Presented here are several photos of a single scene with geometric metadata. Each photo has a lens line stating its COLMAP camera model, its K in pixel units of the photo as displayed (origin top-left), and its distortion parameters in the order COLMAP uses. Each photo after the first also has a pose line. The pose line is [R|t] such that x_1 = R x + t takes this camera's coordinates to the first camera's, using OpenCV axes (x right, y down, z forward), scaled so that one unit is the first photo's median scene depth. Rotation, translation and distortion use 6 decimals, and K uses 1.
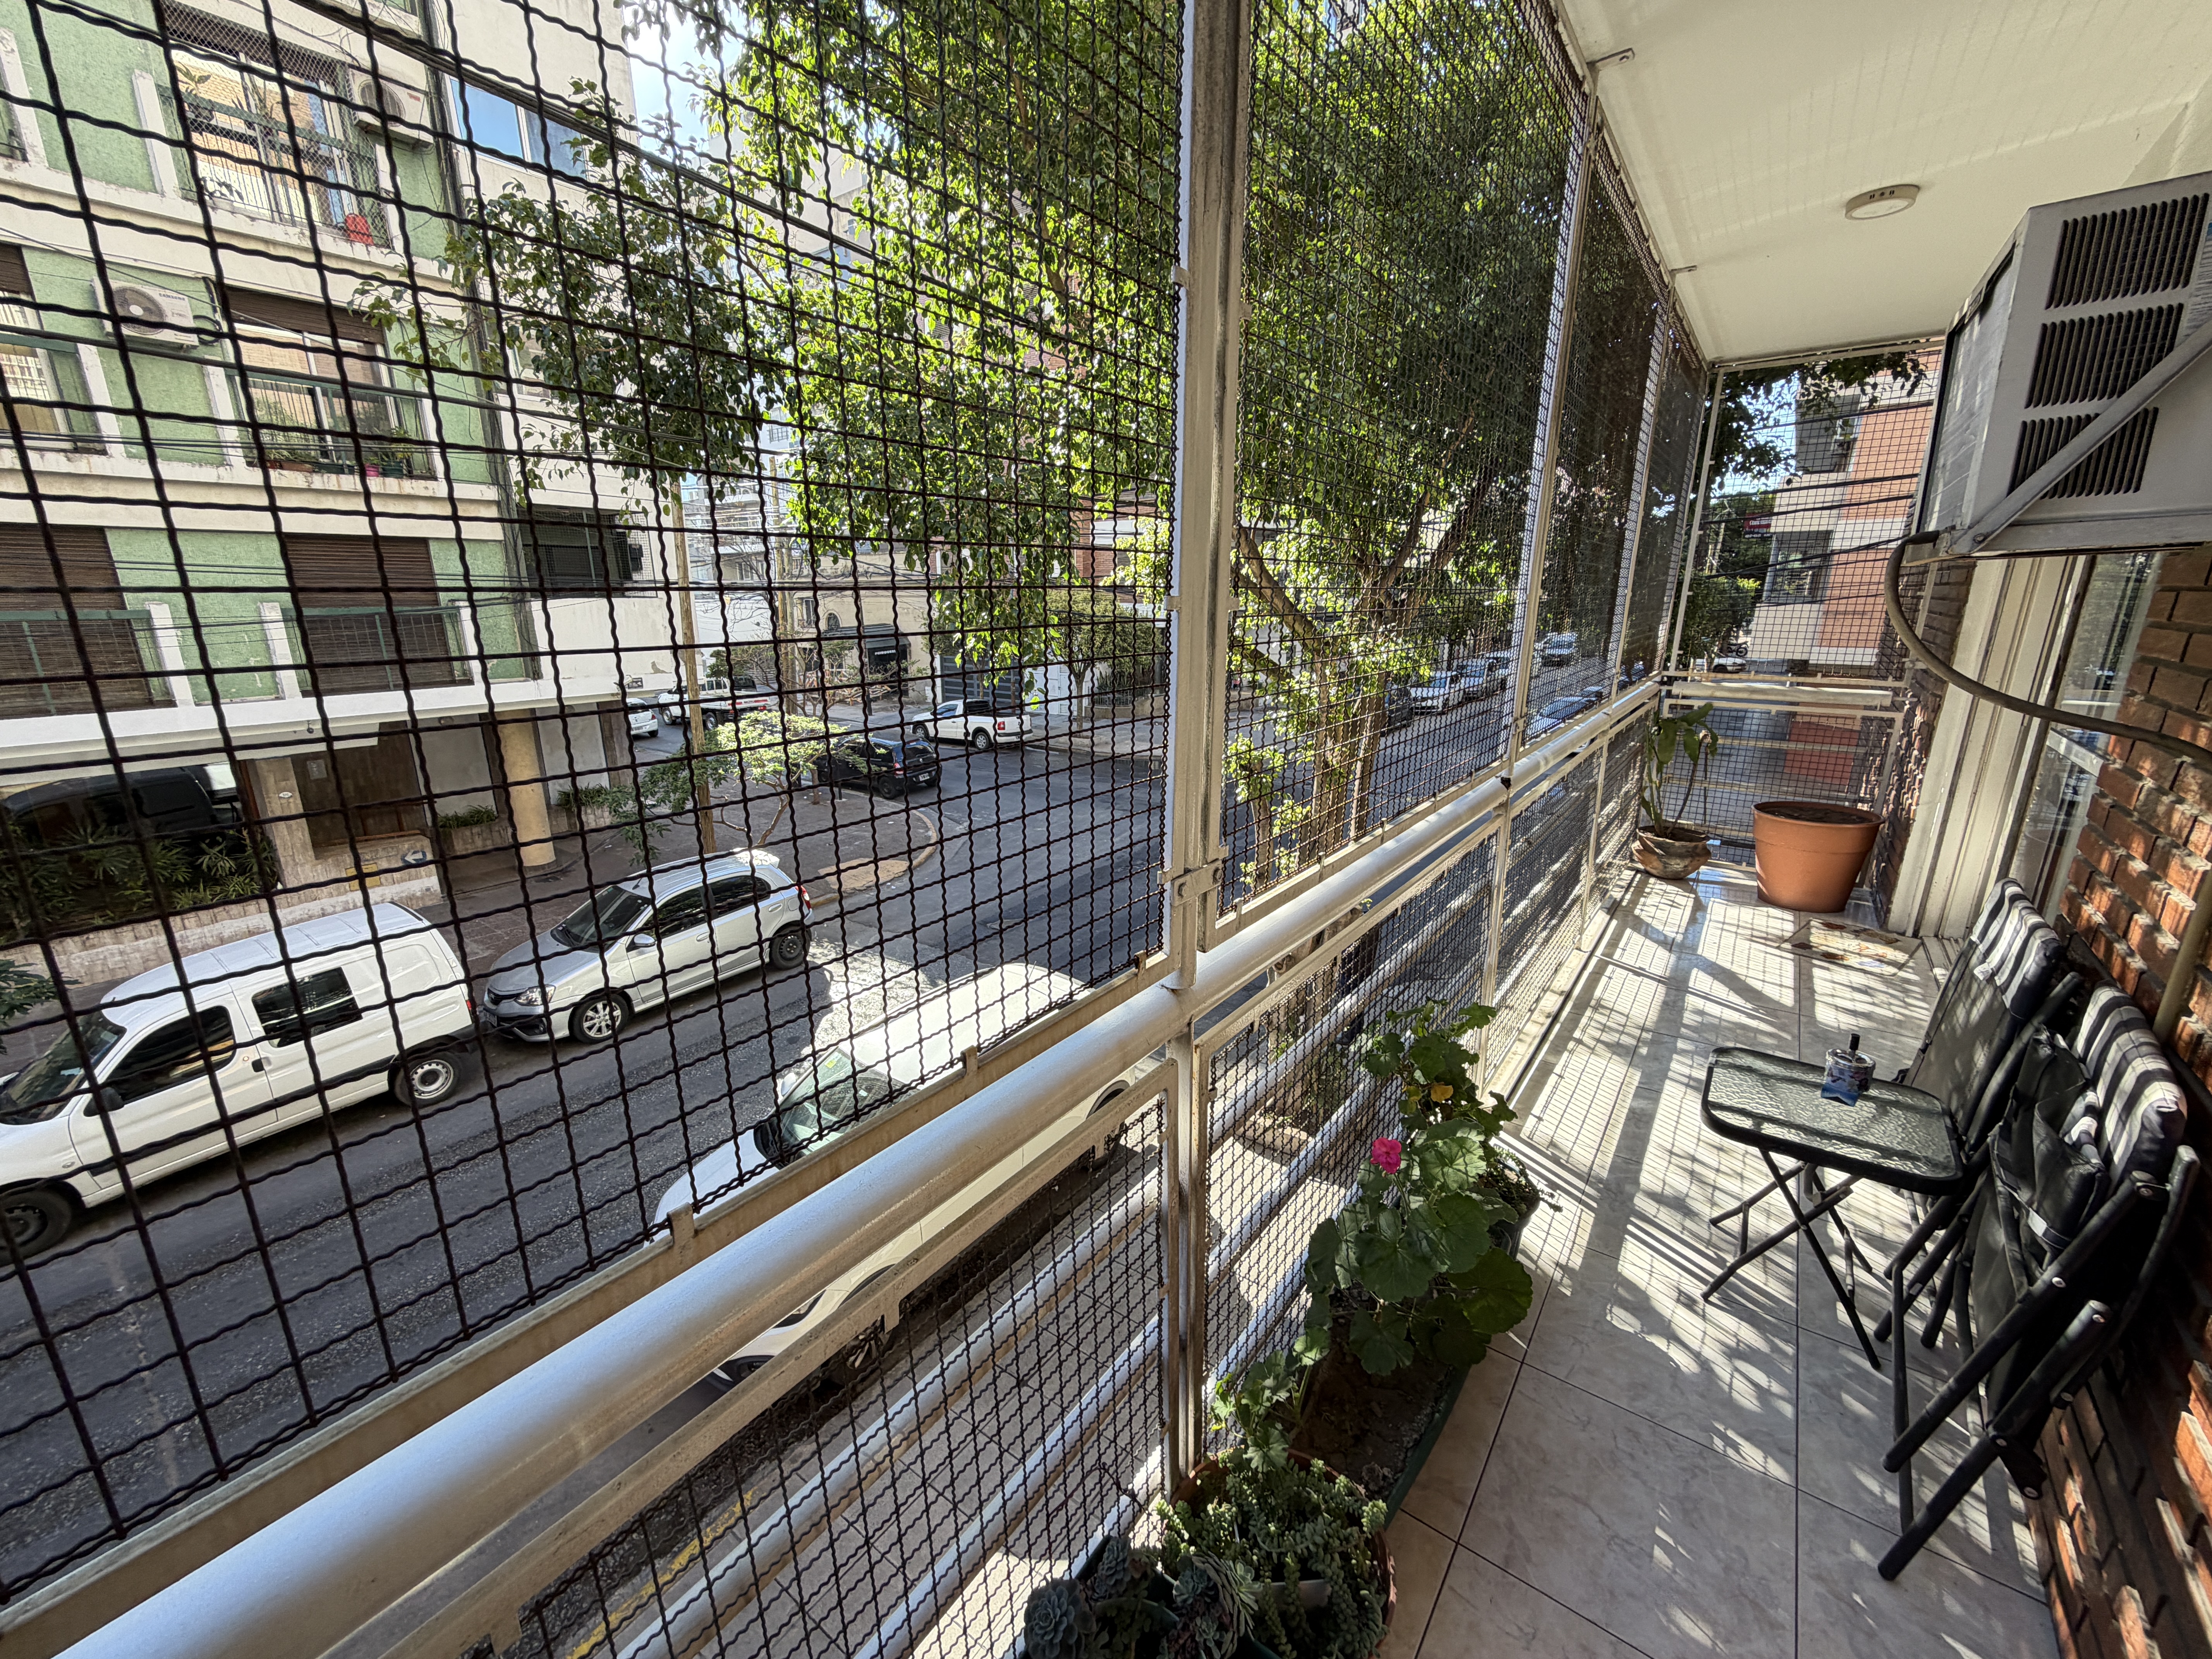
lens RADIAL K [[881.2, 0, 1103.9], [0, 881.2, 818.8], [0, 0, 1]] dist [0.014258, 0.000116]
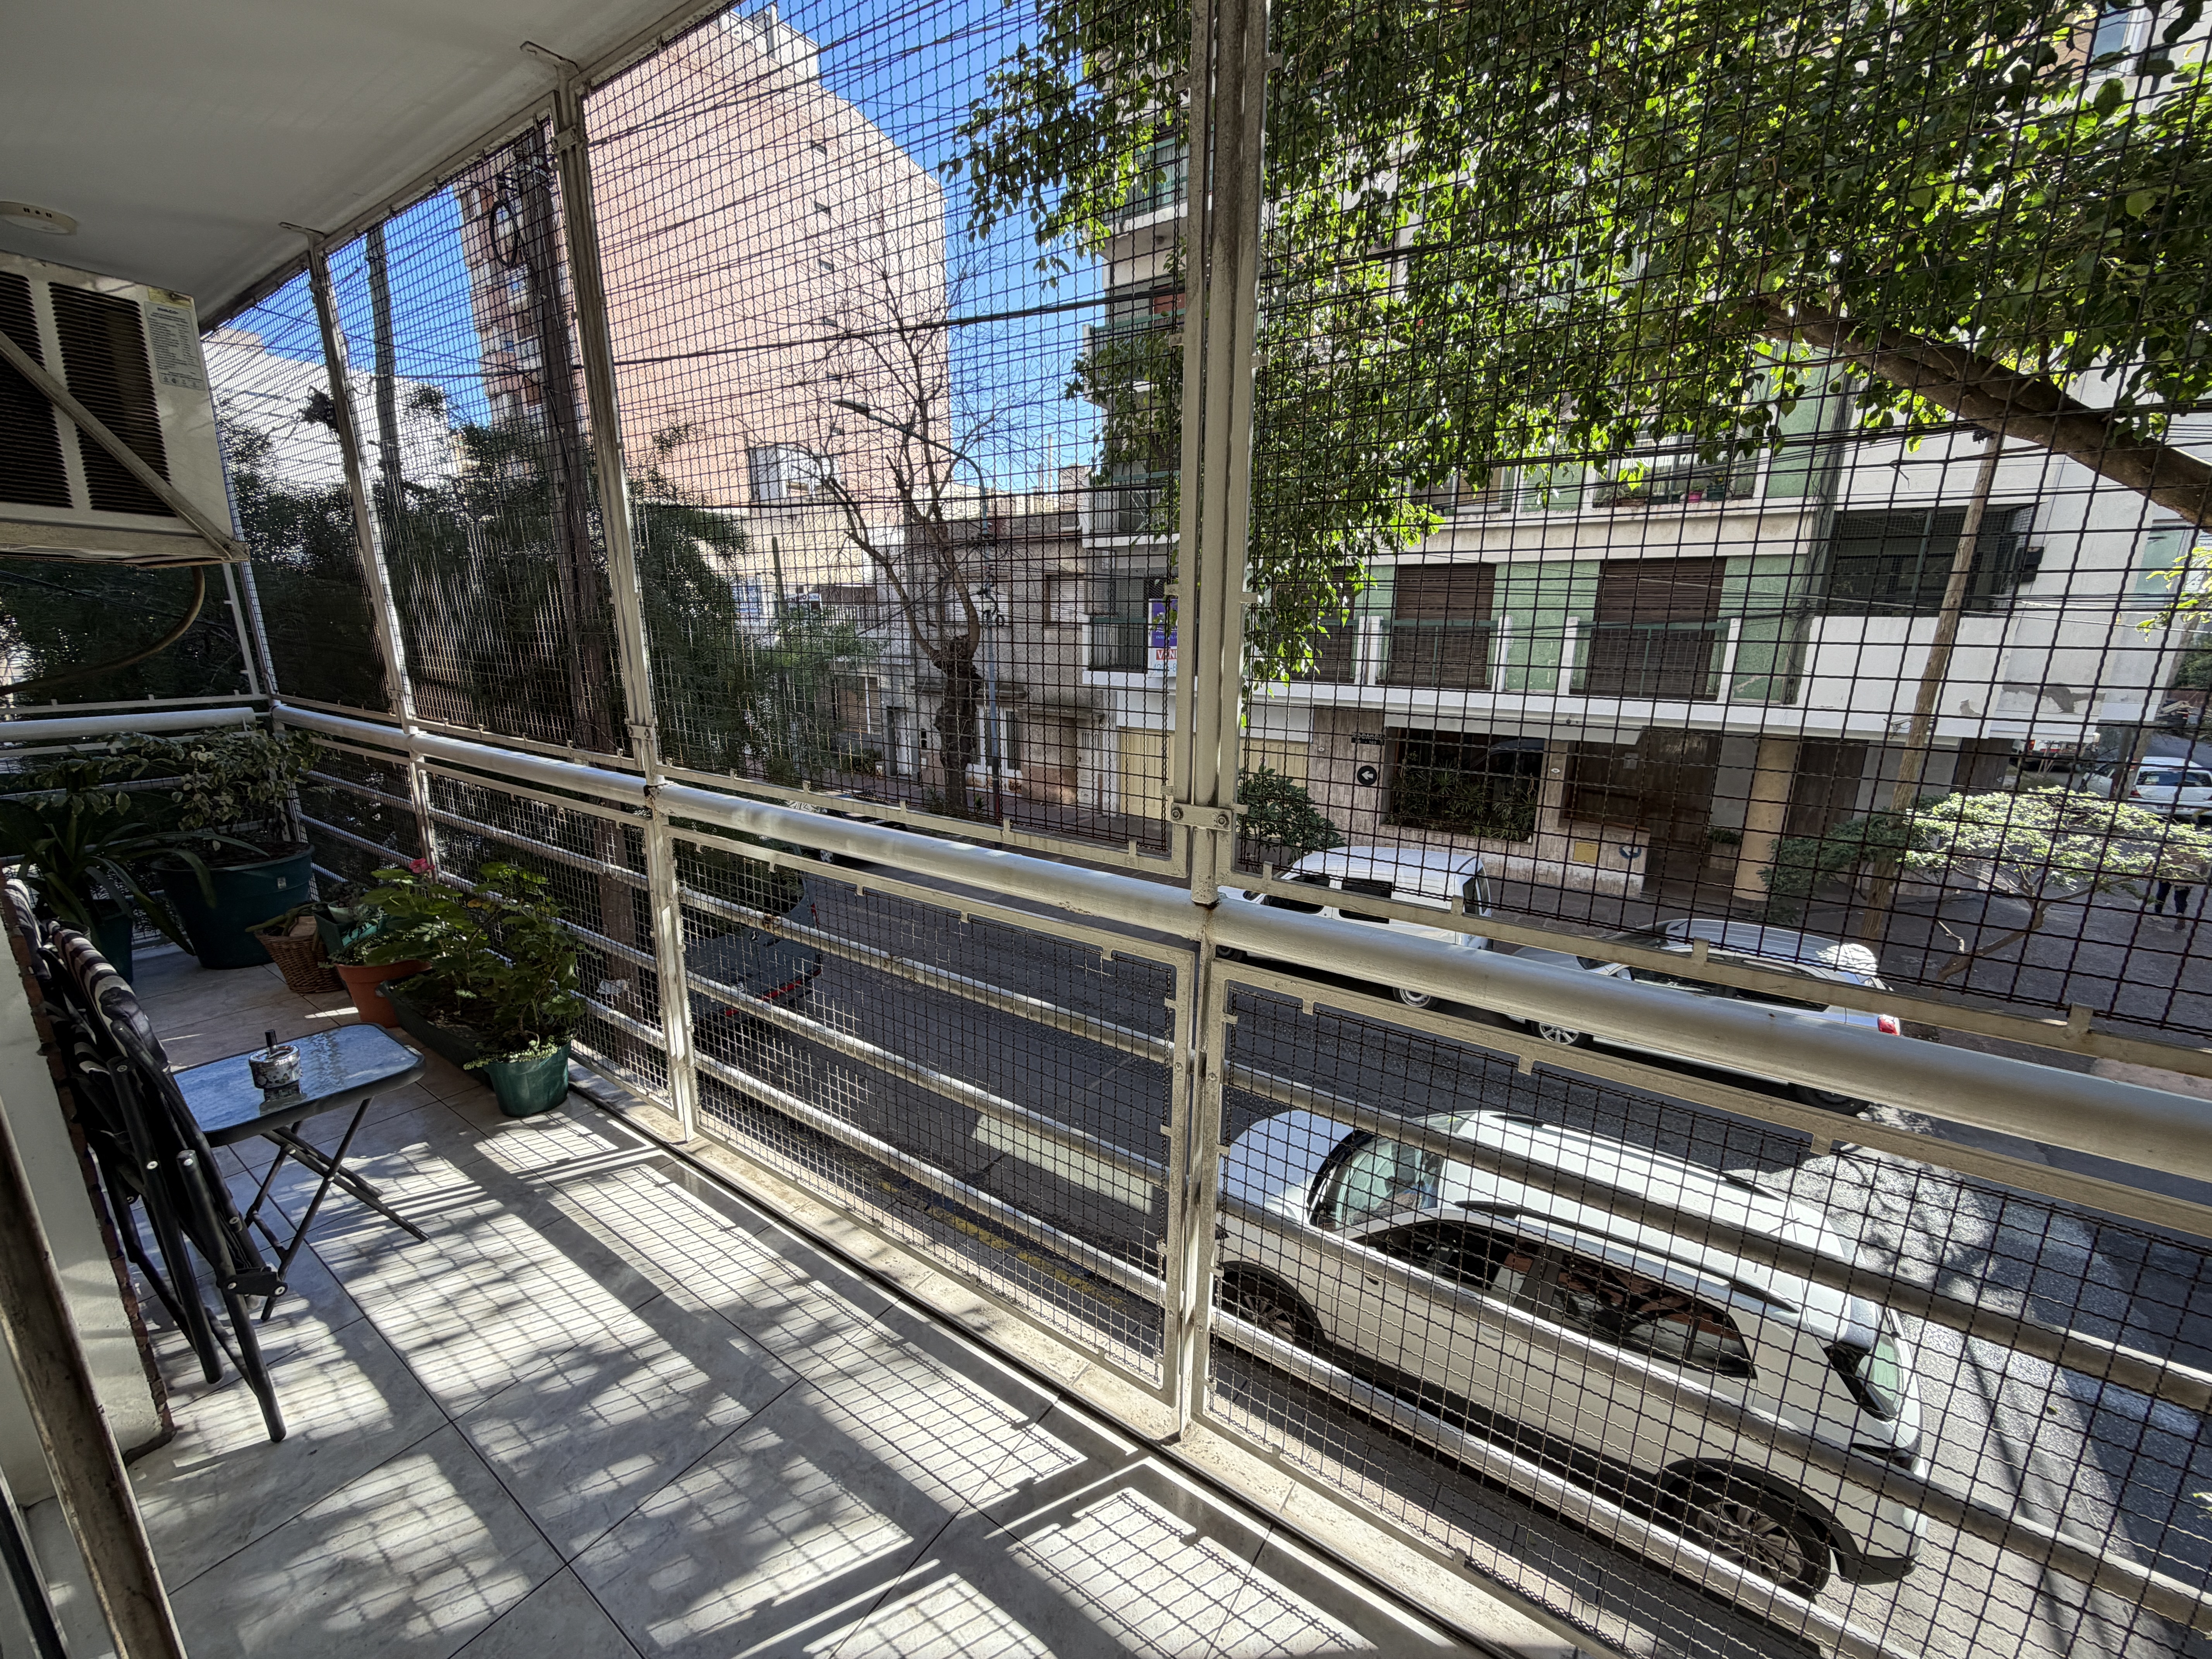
lens RADIAL K [[881.2, 0, 1106.3], [0, 881.2, 839.4], [0, 0, 1]] dist [0.014258, 0.000116]
pose [[0.042572, 0.257161, -0.965430, 1.073515], [-0.259985, 0.935868, 0.237822, -0.258048], [0.964674, 0.240873, 0.106699, 1.054046]]
